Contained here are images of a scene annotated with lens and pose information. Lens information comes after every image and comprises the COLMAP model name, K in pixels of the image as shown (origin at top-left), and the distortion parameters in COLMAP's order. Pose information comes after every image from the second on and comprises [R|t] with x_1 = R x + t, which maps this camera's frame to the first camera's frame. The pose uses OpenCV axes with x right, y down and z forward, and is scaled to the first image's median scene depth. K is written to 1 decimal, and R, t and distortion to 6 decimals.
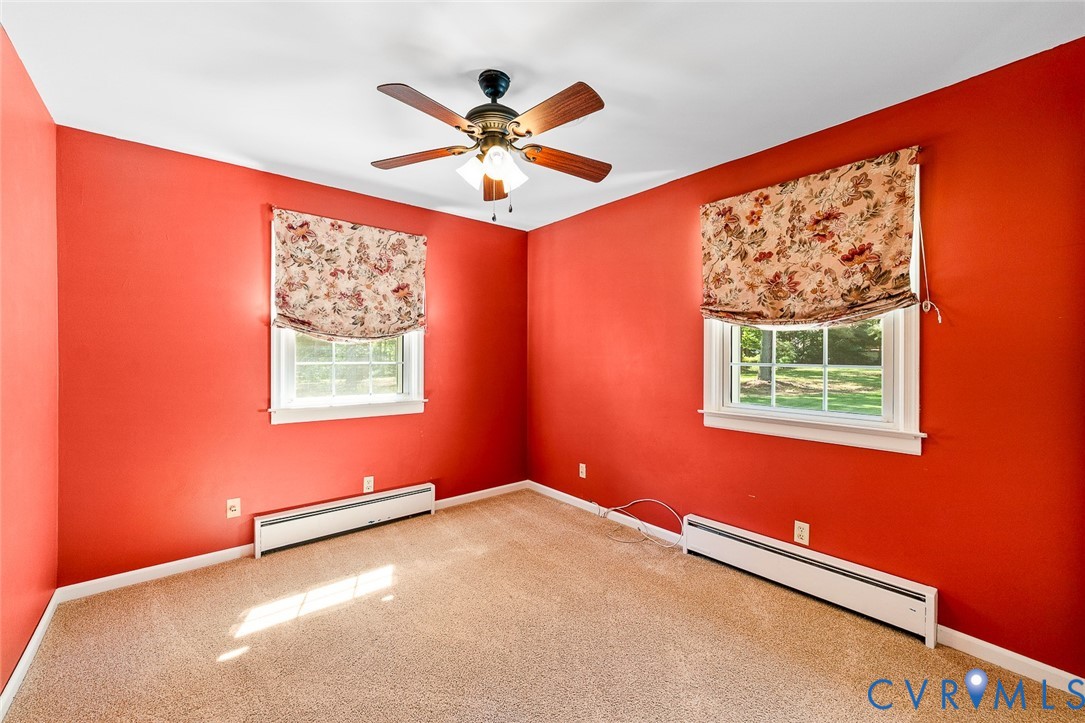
lens RADIAL K [[445.3, 0, 541.4], [0, 445.3, 358.4], [0, 0, 1]] dist [-0.008178, 0.002607]
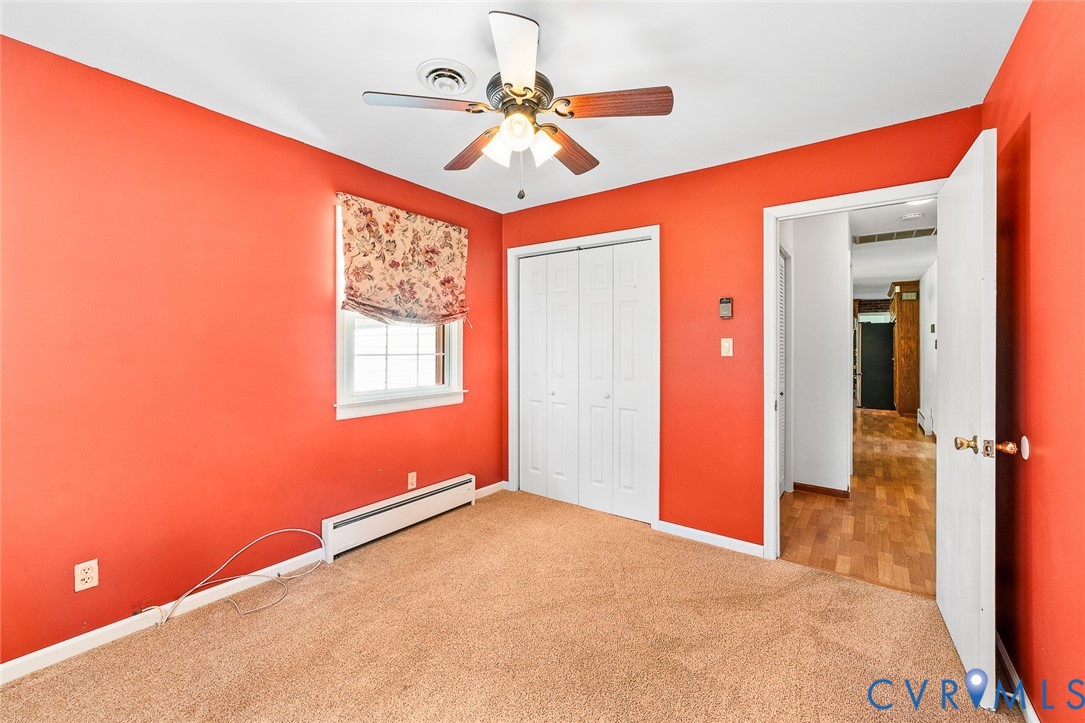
lens RADIAL K [[445.3, 0, 534.5], [0, 445.3, 346.1], [0, 0, 1]] dist [-0.008178, 0.002607]
pose [[-0.233444, -0.002486, 0.972367, -0.784293], [0.006204, 0.999973, 0.004046, -0.011182], [-0.972350, 0.006977, -0.233423, 0.944276]]
